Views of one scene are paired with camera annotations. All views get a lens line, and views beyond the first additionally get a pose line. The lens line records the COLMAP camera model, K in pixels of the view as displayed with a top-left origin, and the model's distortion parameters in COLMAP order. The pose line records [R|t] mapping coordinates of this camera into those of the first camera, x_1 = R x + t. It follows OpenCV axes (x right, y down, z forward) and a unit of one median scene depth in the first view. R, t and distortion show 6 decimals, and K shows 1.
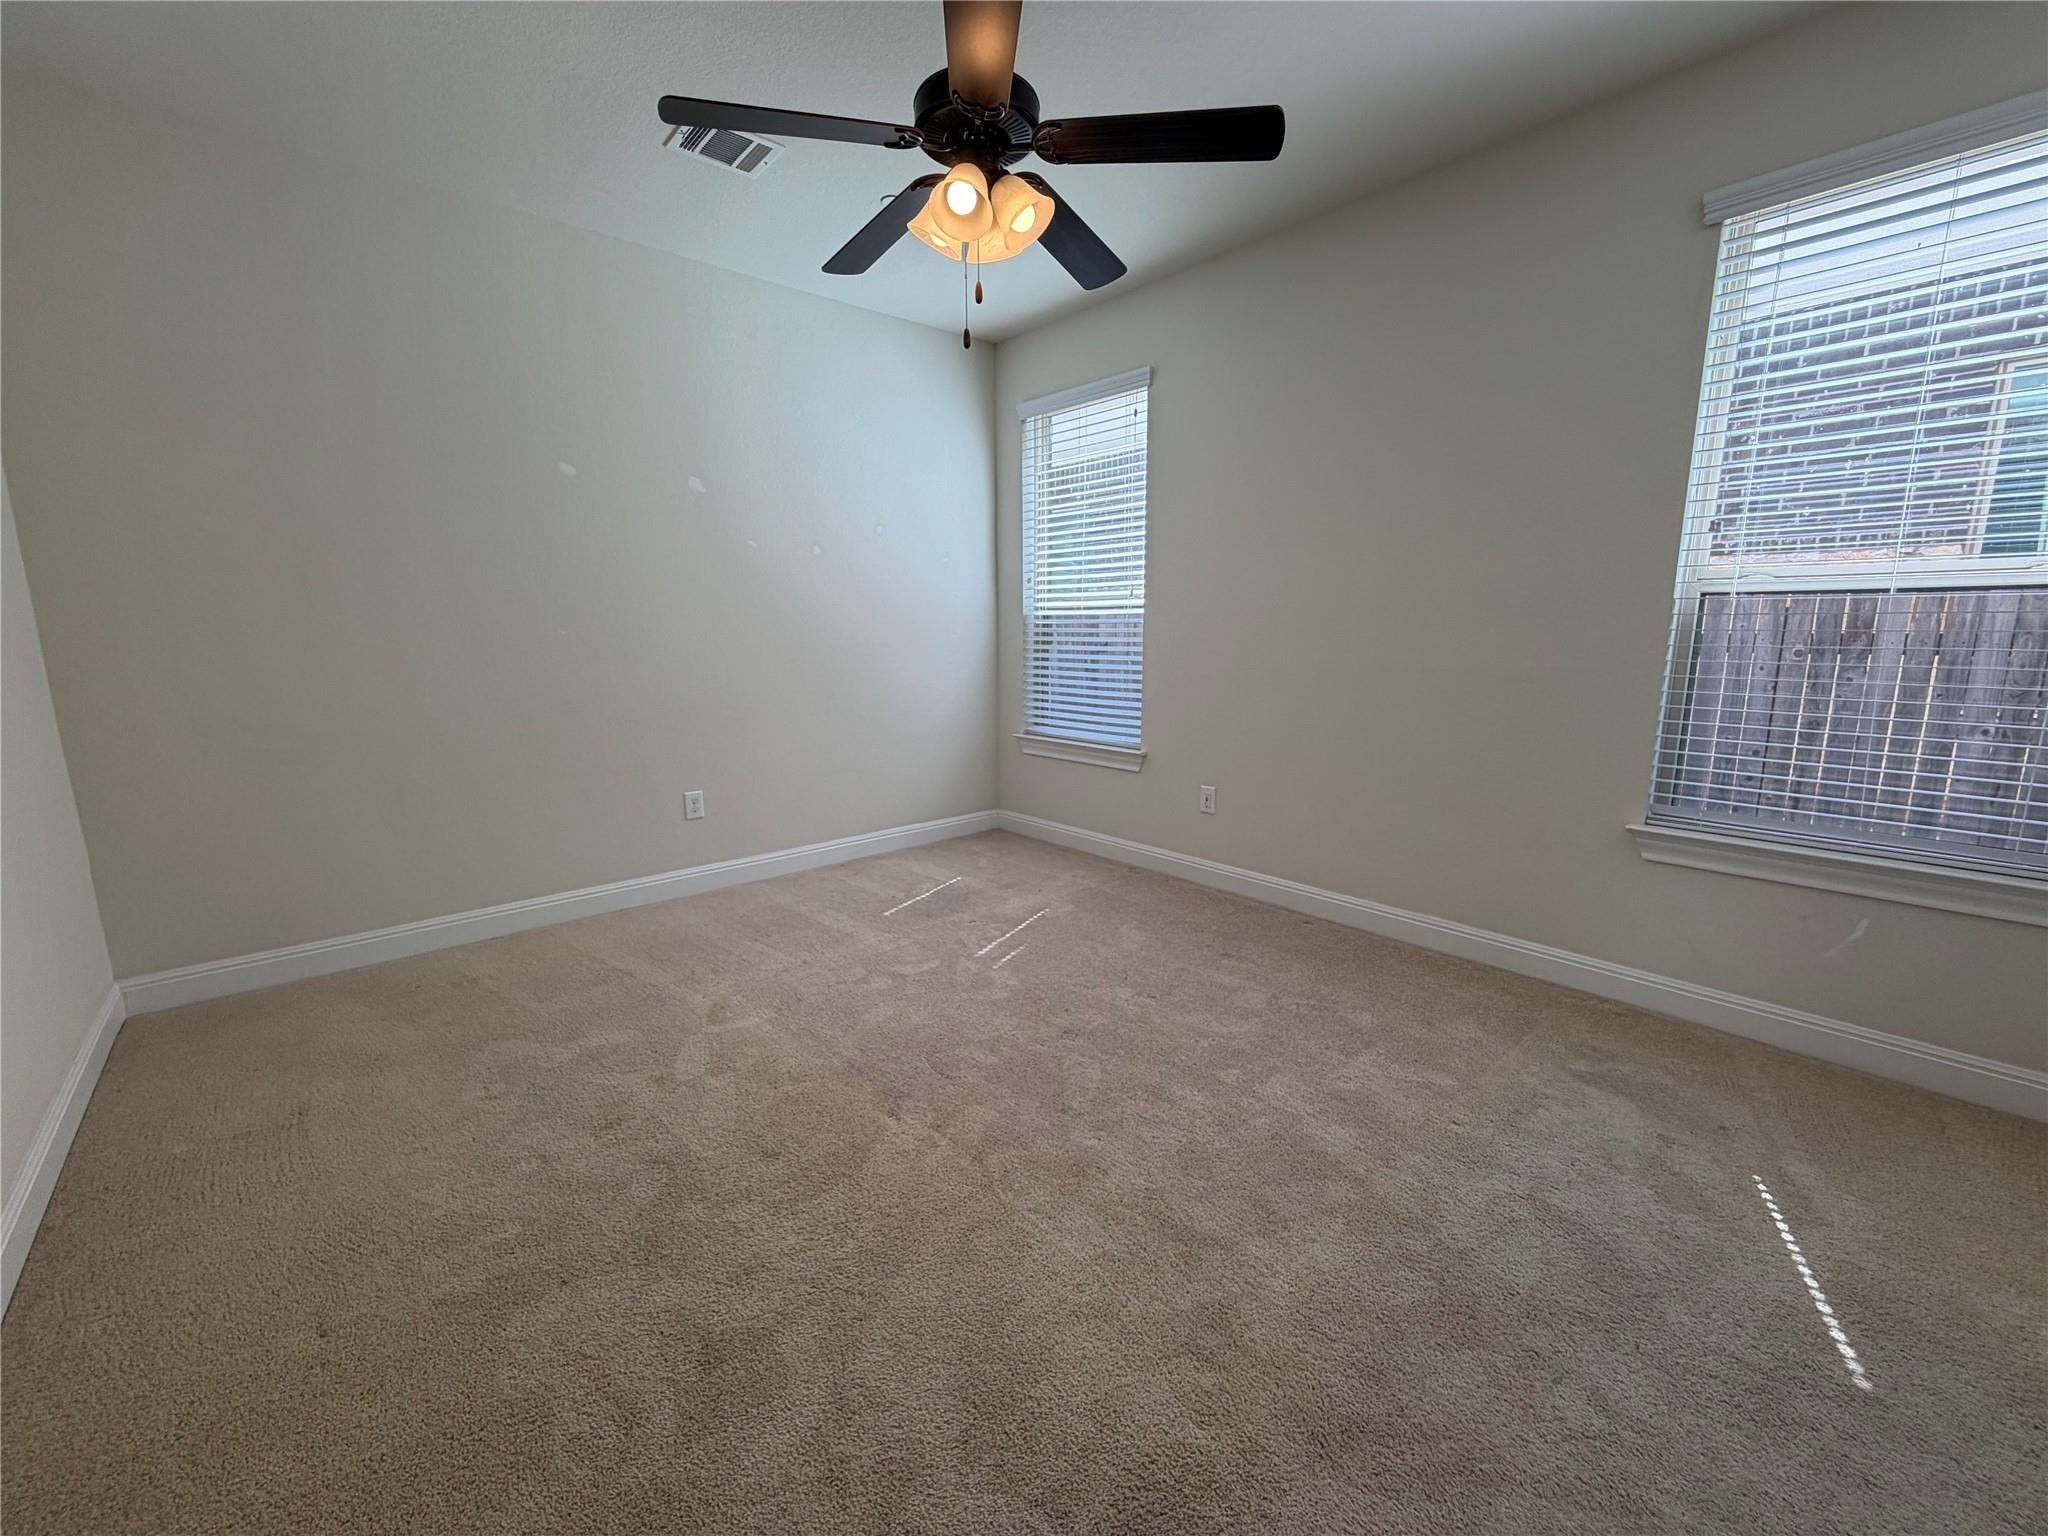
lens RADIAL K [[818.3, 0, 1019.2], [0, 818.3, 766.6], [0, 0, 1]] dist [0.001279, -0.000368]
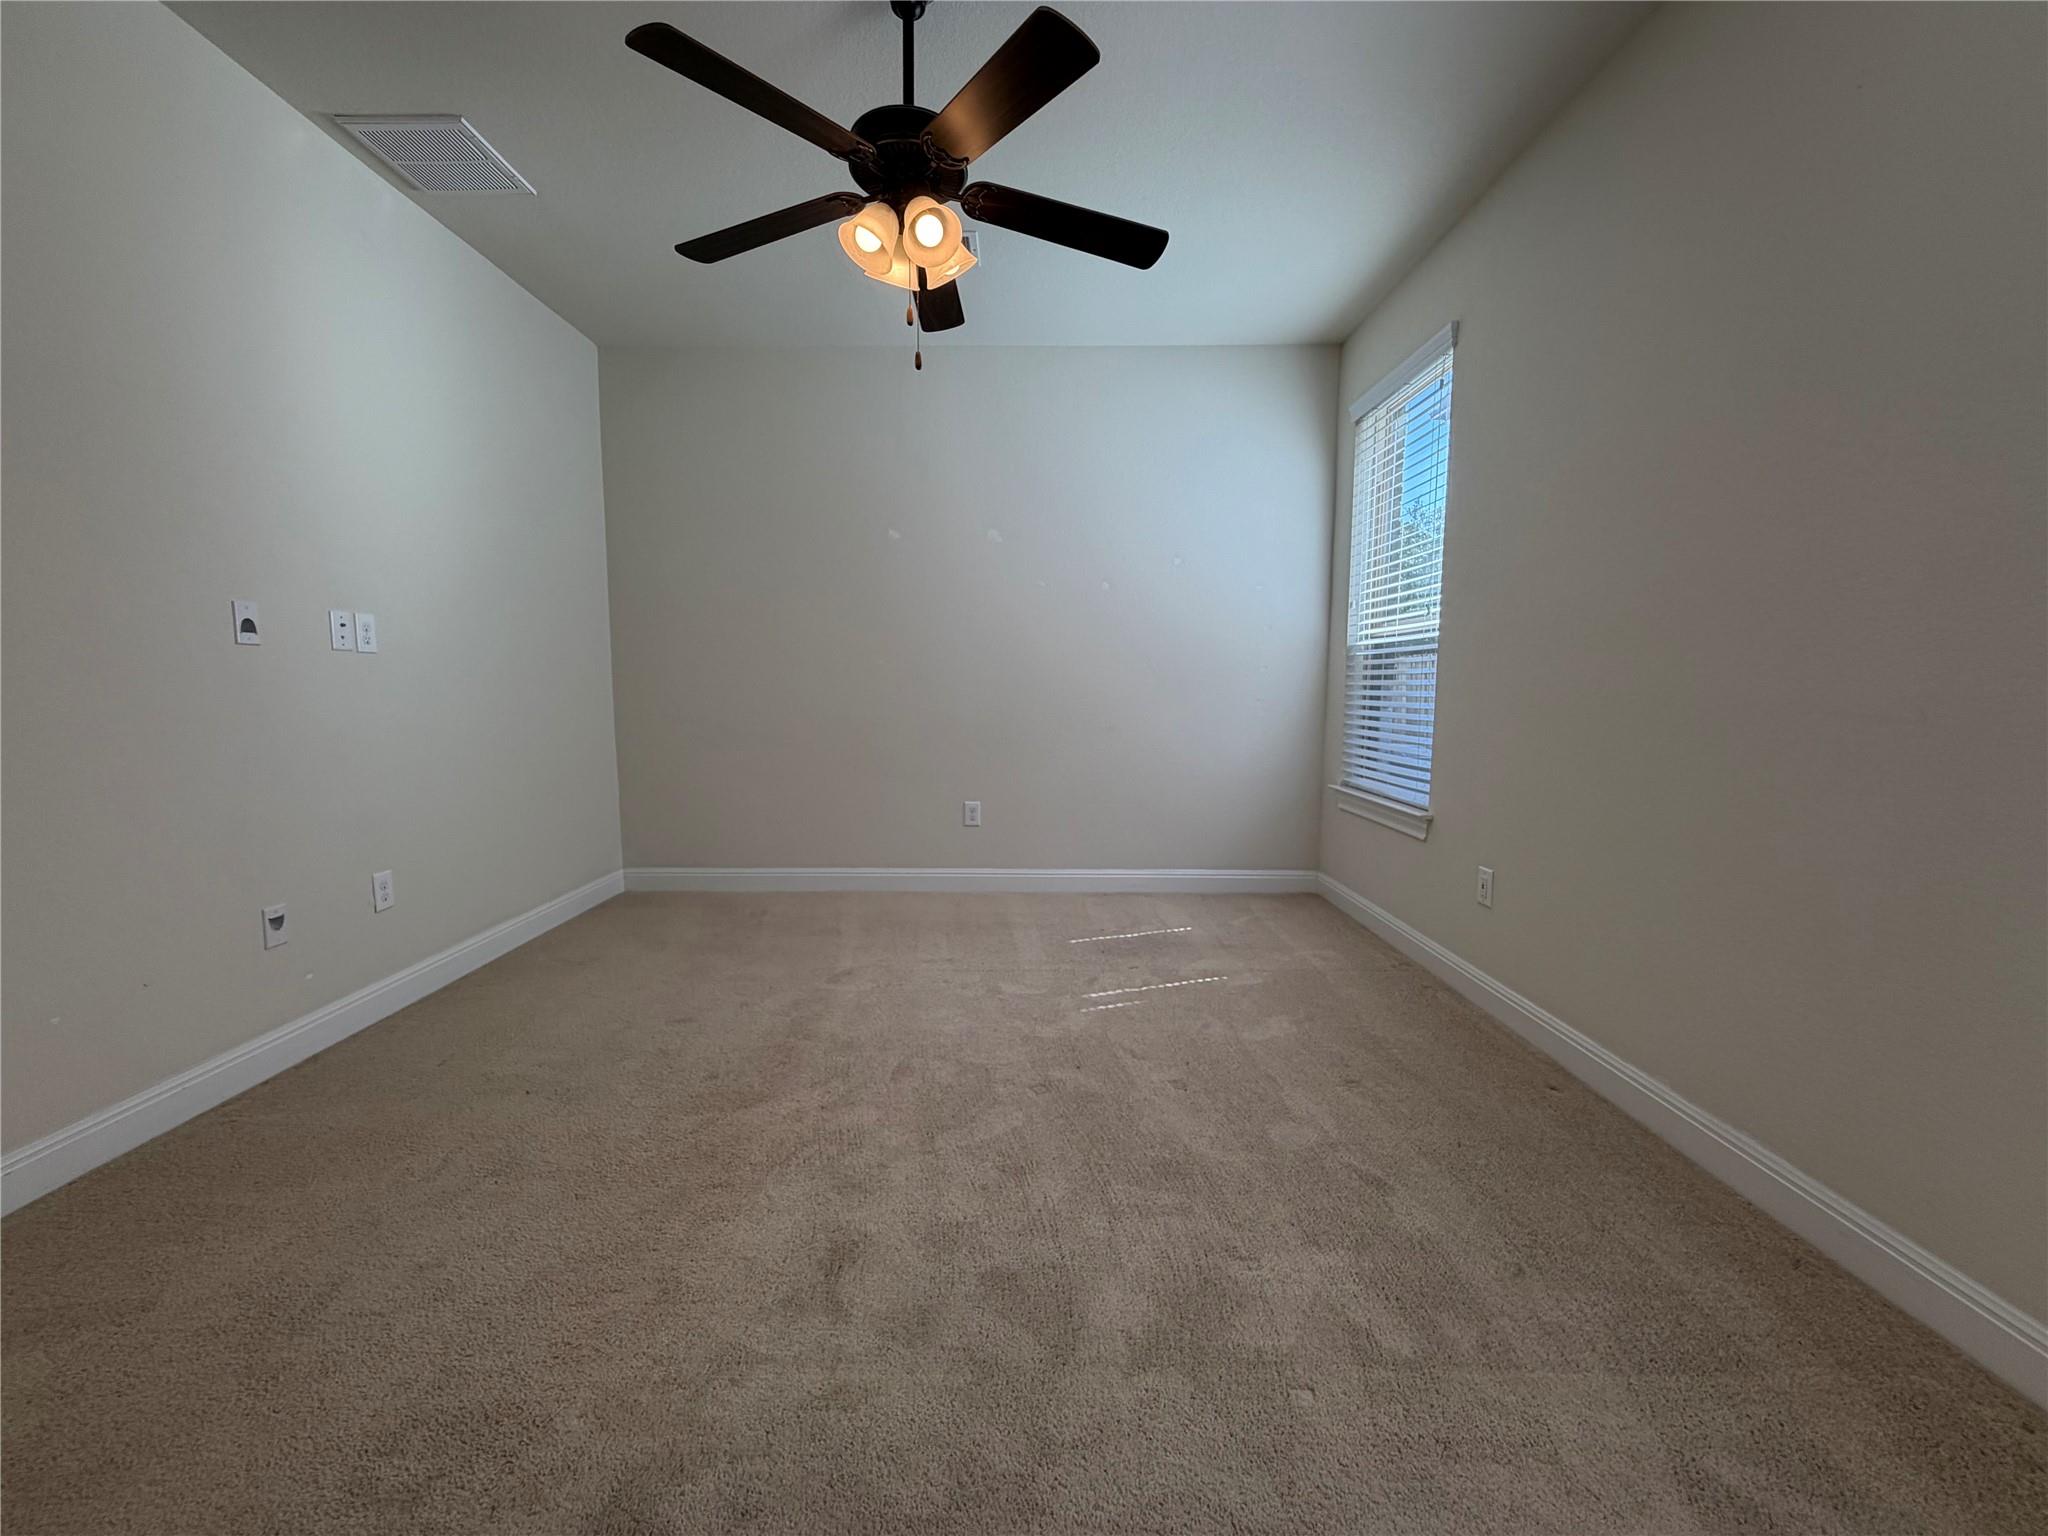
lens RADIAL K [[818.3, 0, 1020.3], [0, 818.3, 769.6], [0, 0, 1]] dist [0.001279, -0.000368]
pose [[0.747089, 0.074852, -0.660496, 0.428335], [-0.119151, 0.992626, -0.022280, 0.003521], [0.653958, 0.095344, 0.750499, 0.196802]]
